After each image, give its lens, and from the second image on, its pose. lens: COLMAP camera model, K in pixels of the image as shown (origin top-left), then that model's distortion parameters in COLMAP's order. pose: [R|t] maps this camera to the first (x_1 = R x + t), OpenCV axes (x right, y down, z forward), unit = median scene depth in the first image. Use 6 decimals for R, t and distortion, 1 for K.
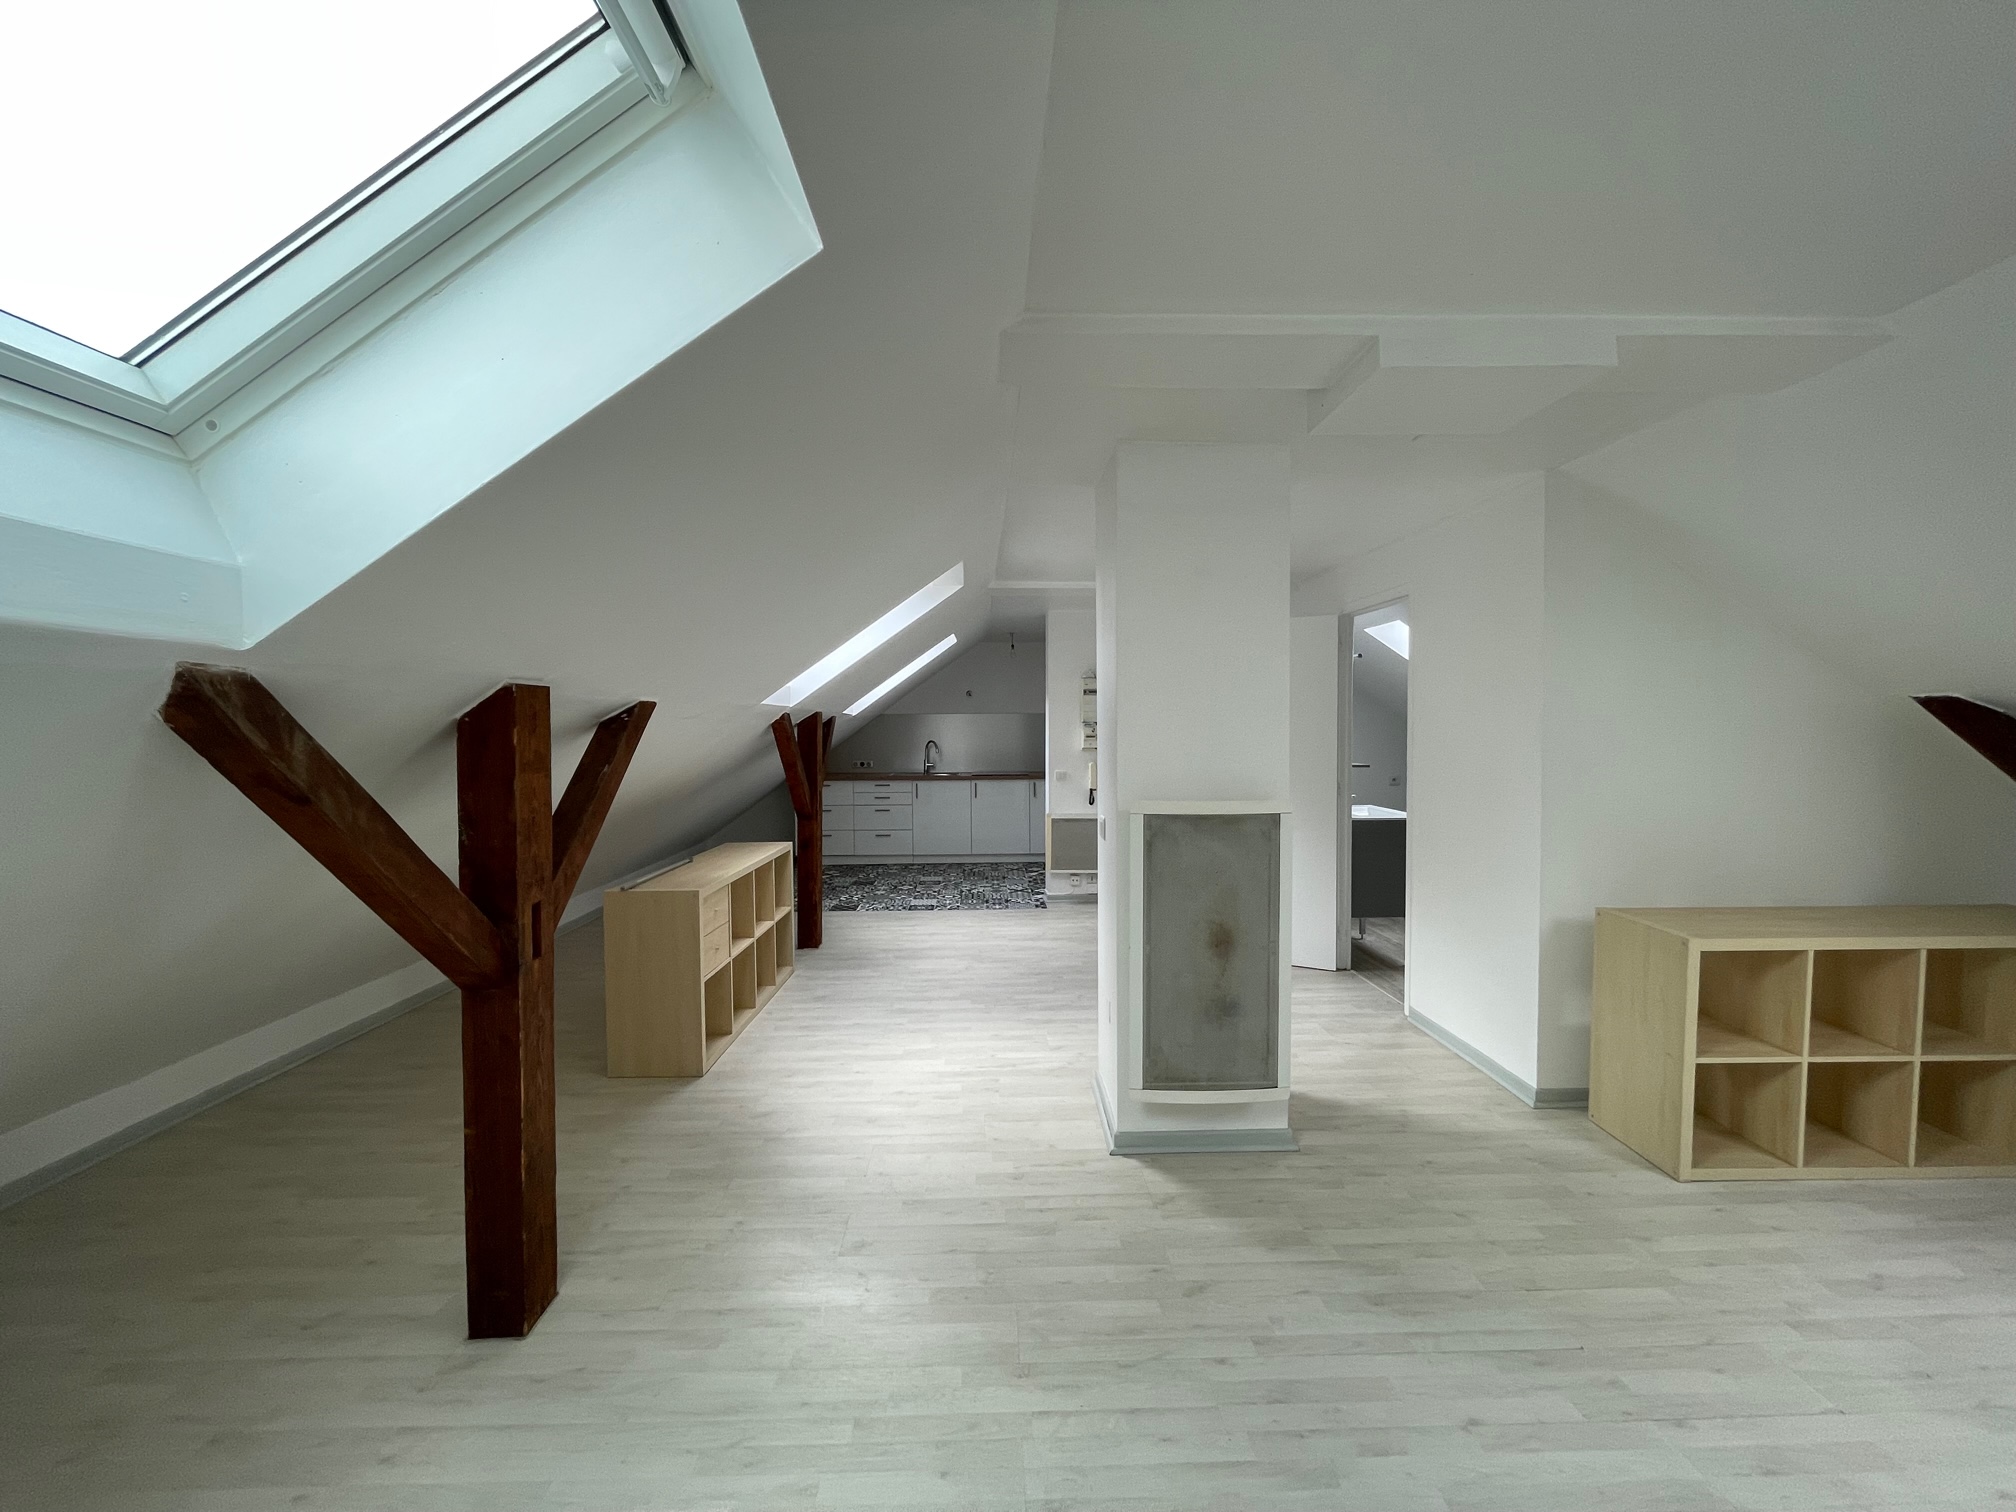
lens RADIAL K [[817.9, 0, 1005.5], [0, 817.9, 755.8], [0, 0, 1]] dist [-0.003733, 0.000166]
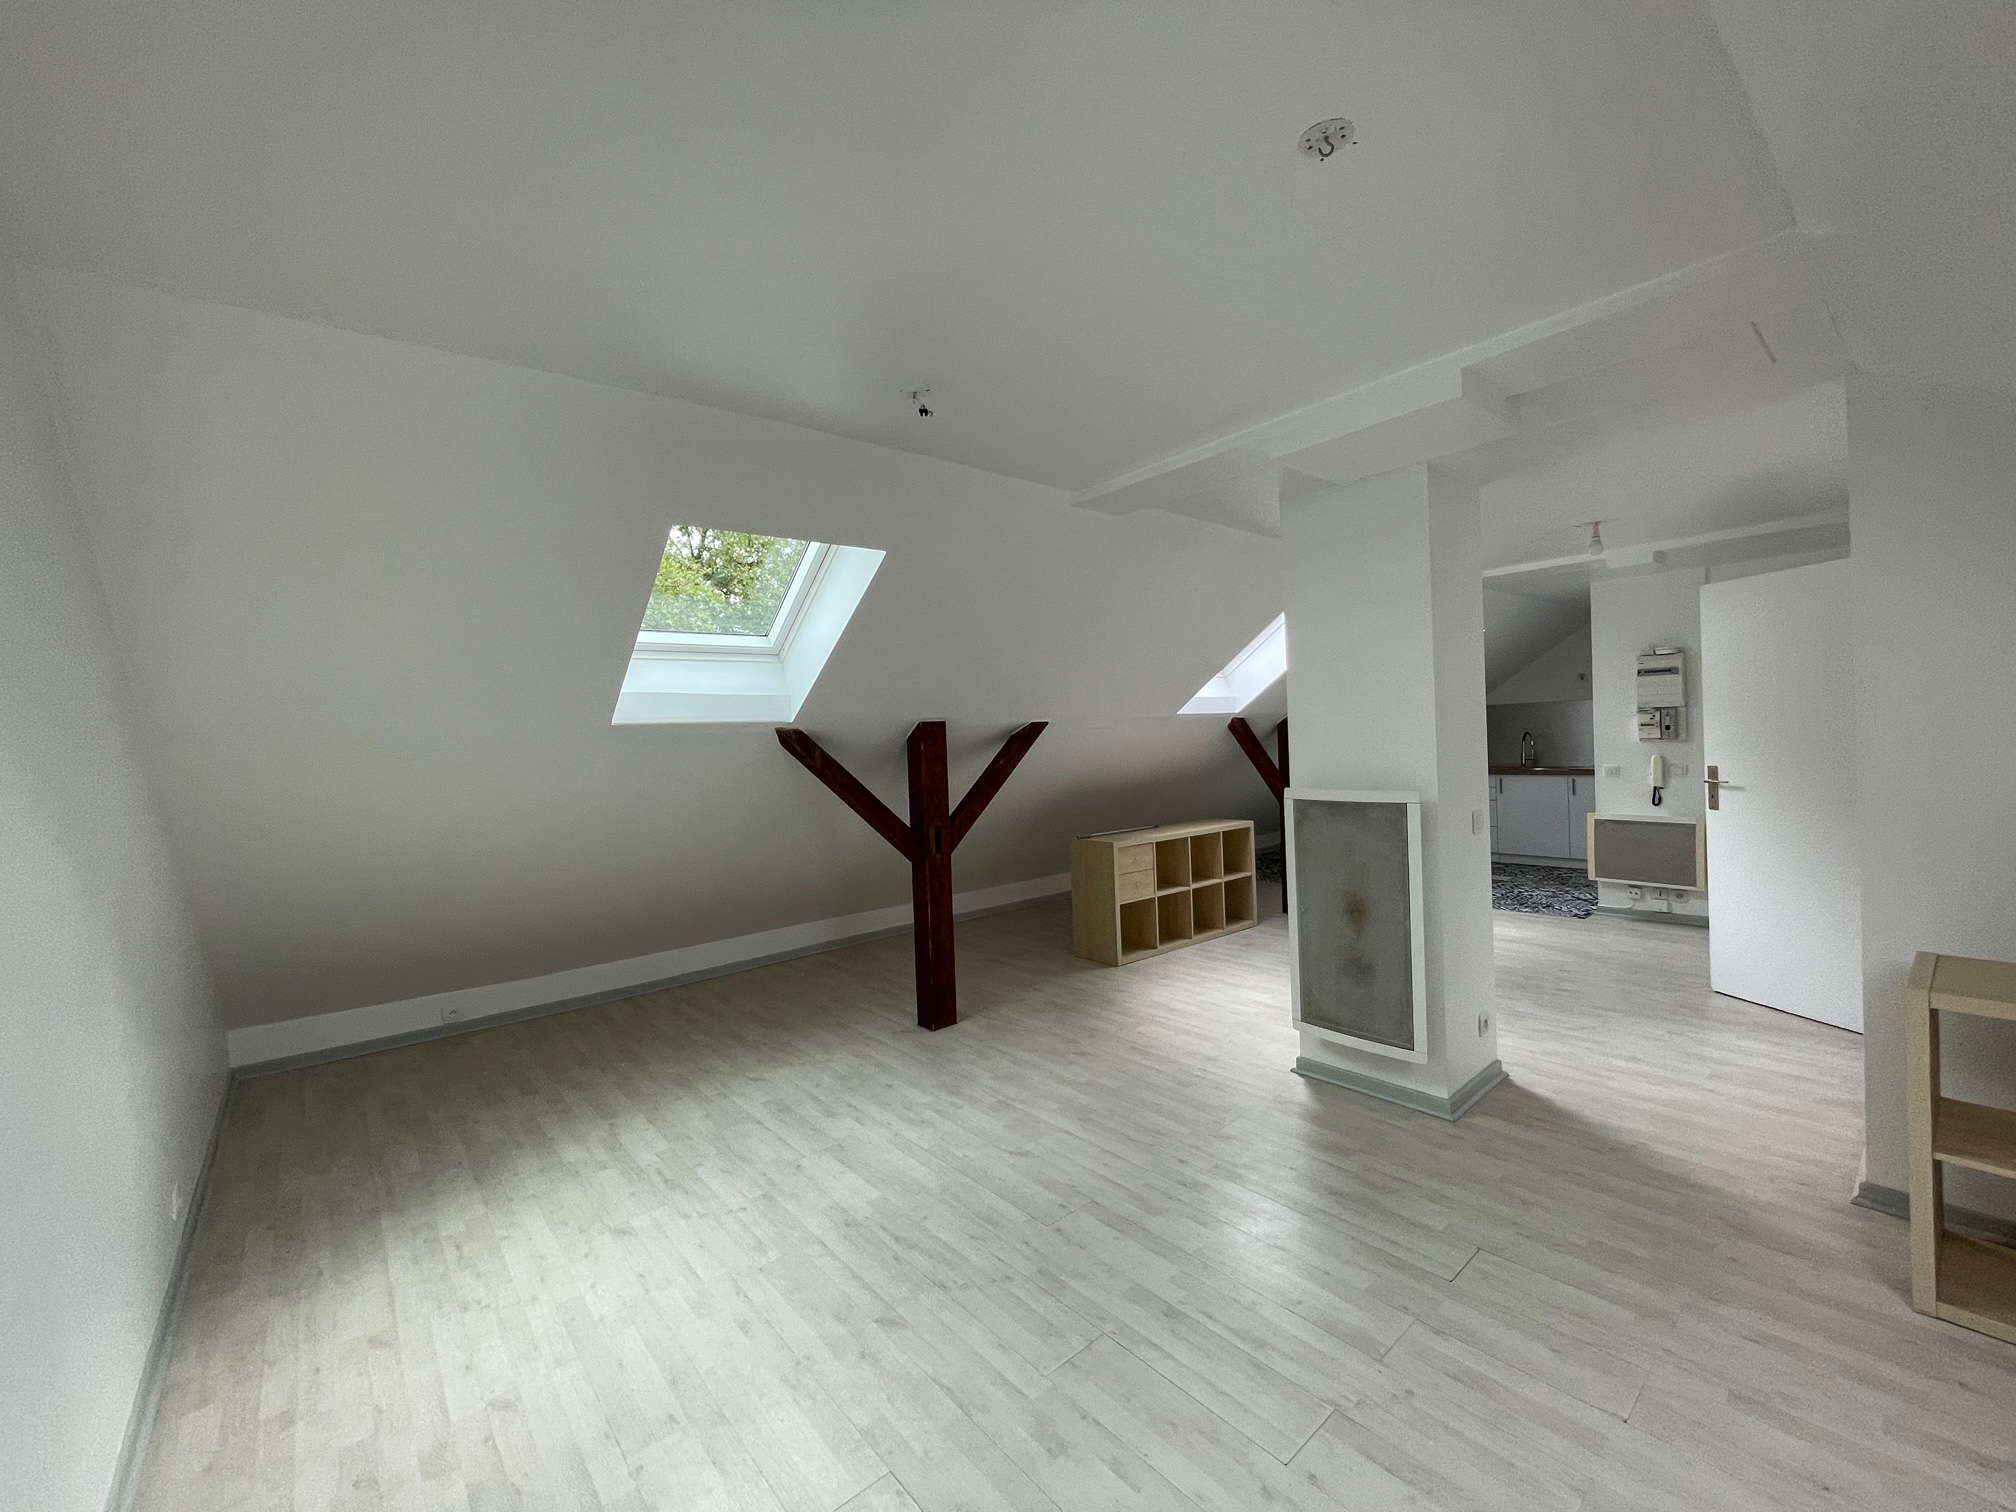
lens RADIAL K [[817.9, 0, 1001.8], [0, 817.9, 754.6], [0, 0, 1]] dist [-0.003733, 0.000166]
pose [[0.622291, -0.004054, -0.782776, 0.833750], [0.009918, 0.999947, 0.002706, -0.003991], [0.782723, -0.009448, 0.622298, -0.119672]]
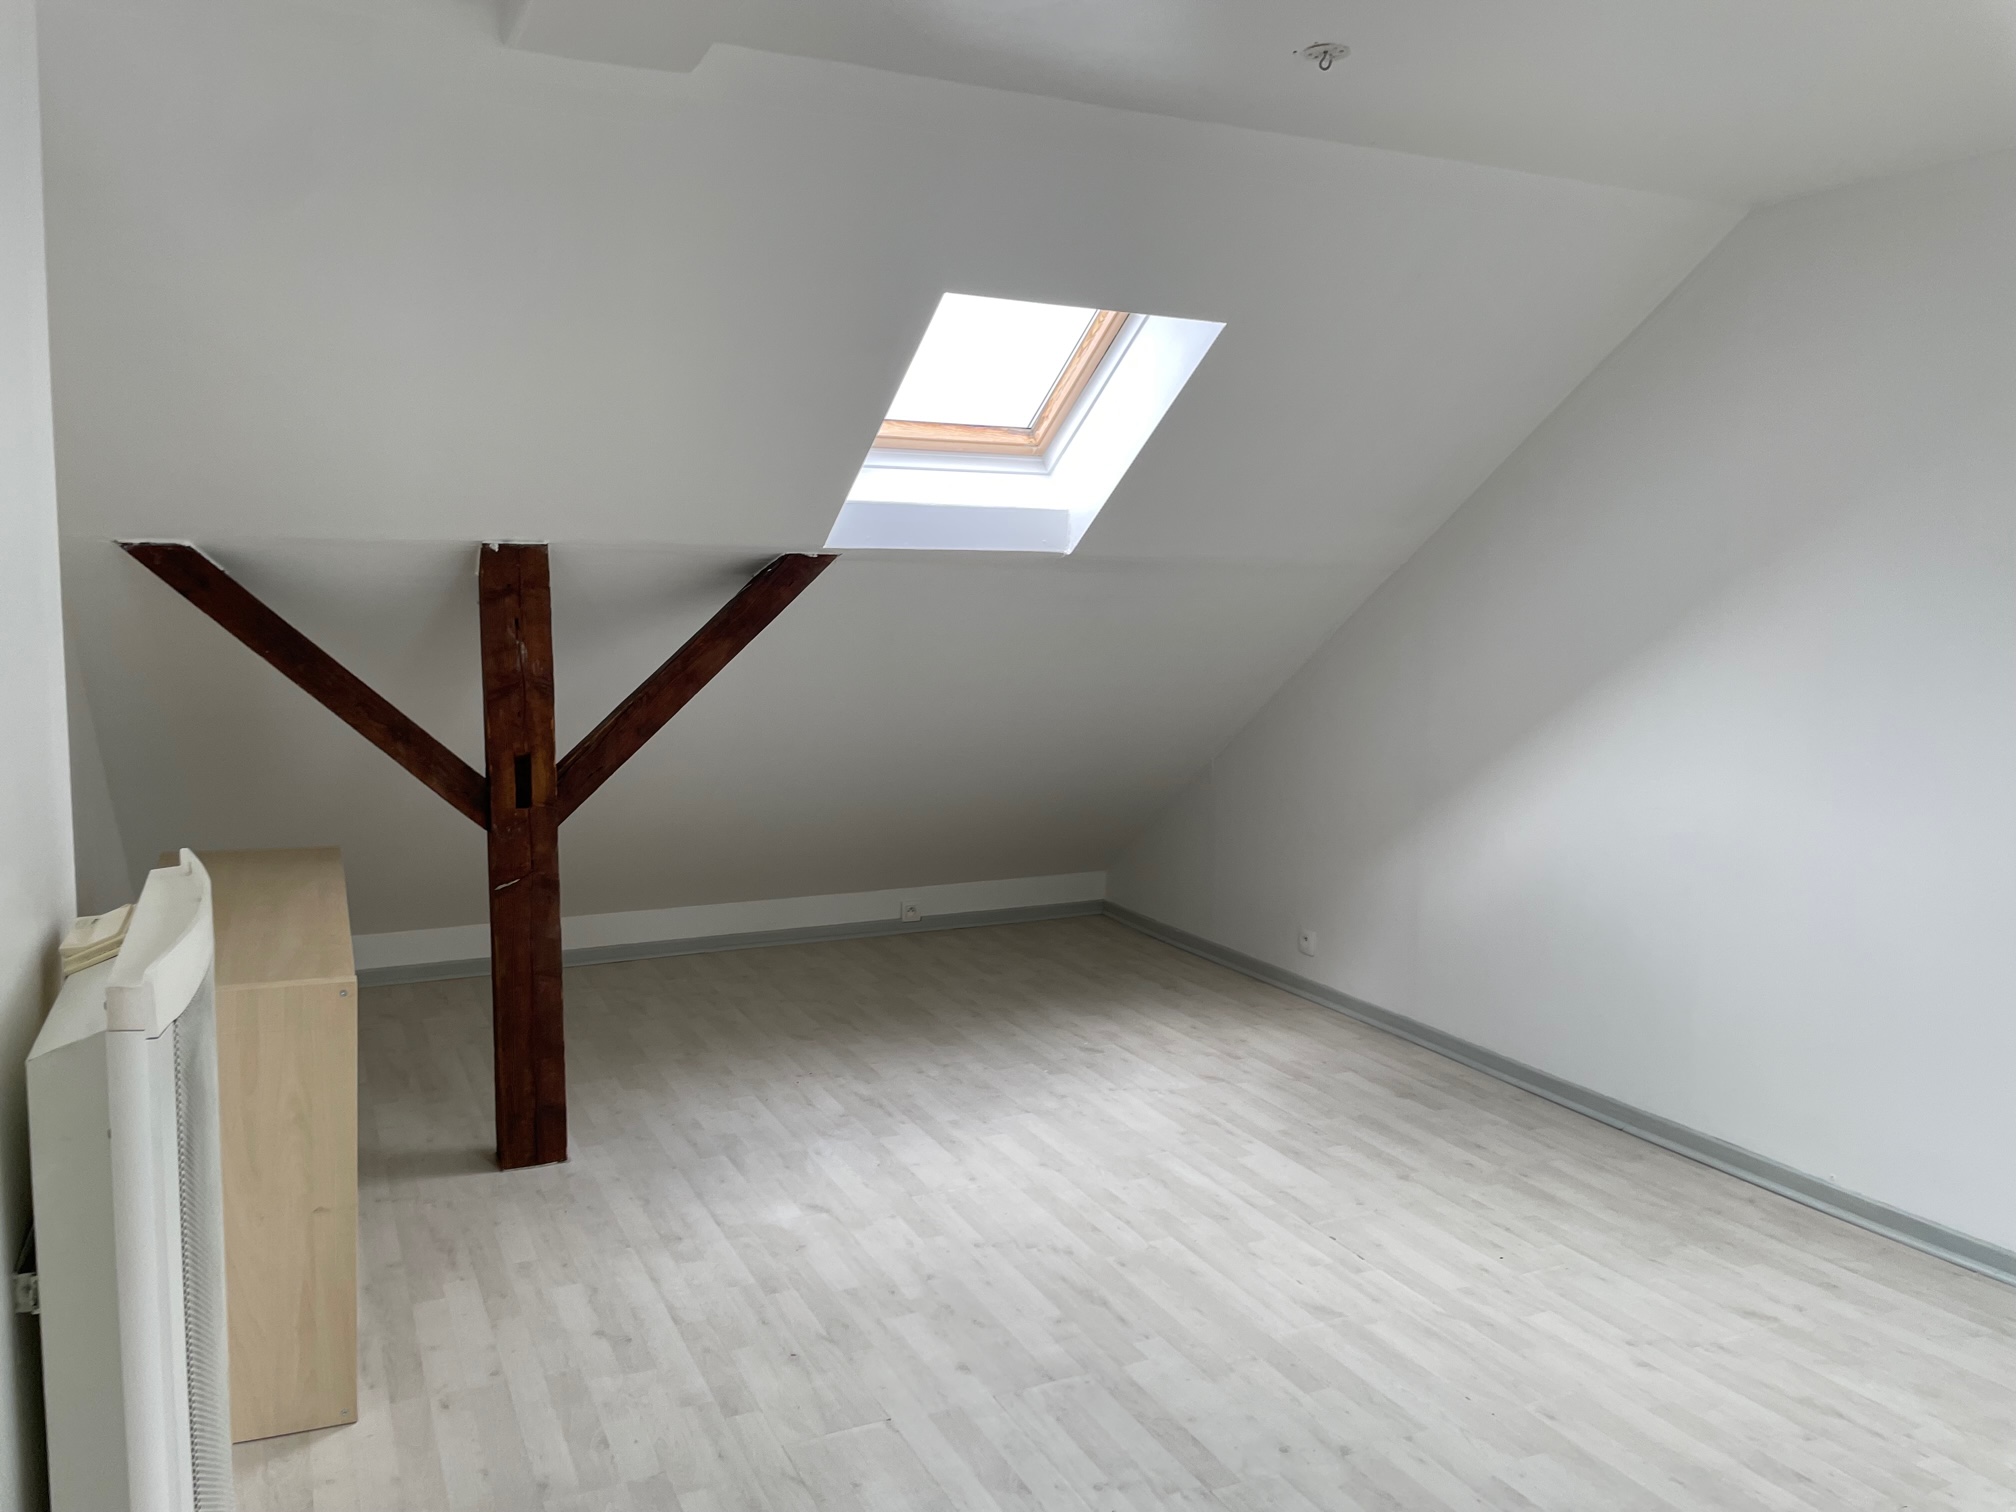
lens RADIAL K [[1535.0, 0, 1010.1], [0, 1535.0, 753.7], [0, 0, 1]] dist [0.010255, 0.003415]
pose [[-0.419463, -0.090511, 0.903249, -0.241987], [0.024276, 0.993543, 0.110833, -0.027865], [-0.907448, 0.068417, -0.414557, 0.934185]]
